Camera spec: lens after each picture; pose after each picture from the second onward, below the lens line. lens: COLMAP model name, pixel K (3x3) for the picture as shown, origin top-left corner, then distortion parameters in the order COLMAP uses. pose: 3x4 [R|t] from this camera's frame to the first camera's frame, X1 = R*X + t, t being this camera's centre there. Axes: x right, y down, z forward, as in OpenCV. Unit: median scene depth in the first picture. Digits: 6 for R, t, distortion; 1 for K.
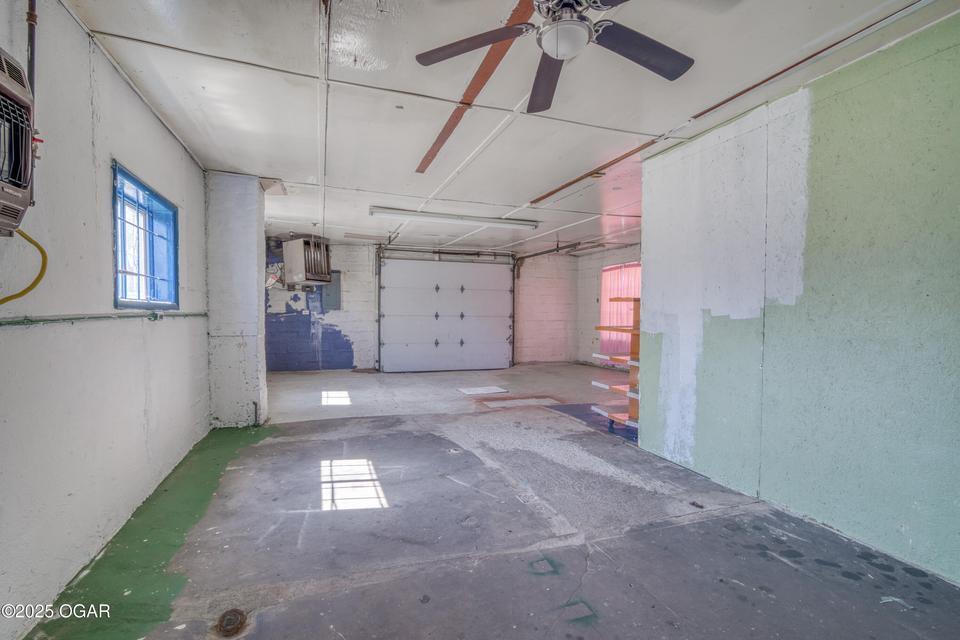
lens RADIAL K [[449.5, 0, 478.7], [0, 449.5, 318.2], [0, 0, 1]] dist [0.000100, 0.000134]
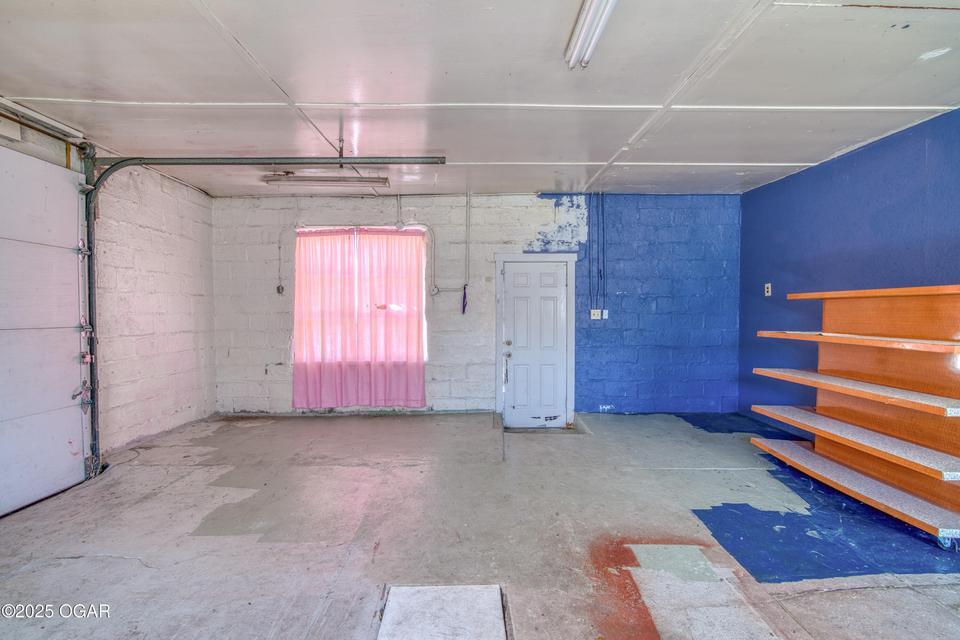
lens RADIAL K [[449.5, 0, 477.6], [0, 449.5, 321.5], [0, 0, 1]] dist [0.000100, 0.000134]
pose [[0.337960, -0.025386, 0.940818, -0.146669], [0.018156, 0.999626, 0.020451, -0.009329], [-0.940985, 0.010170, 0.338295, 0.606015]]
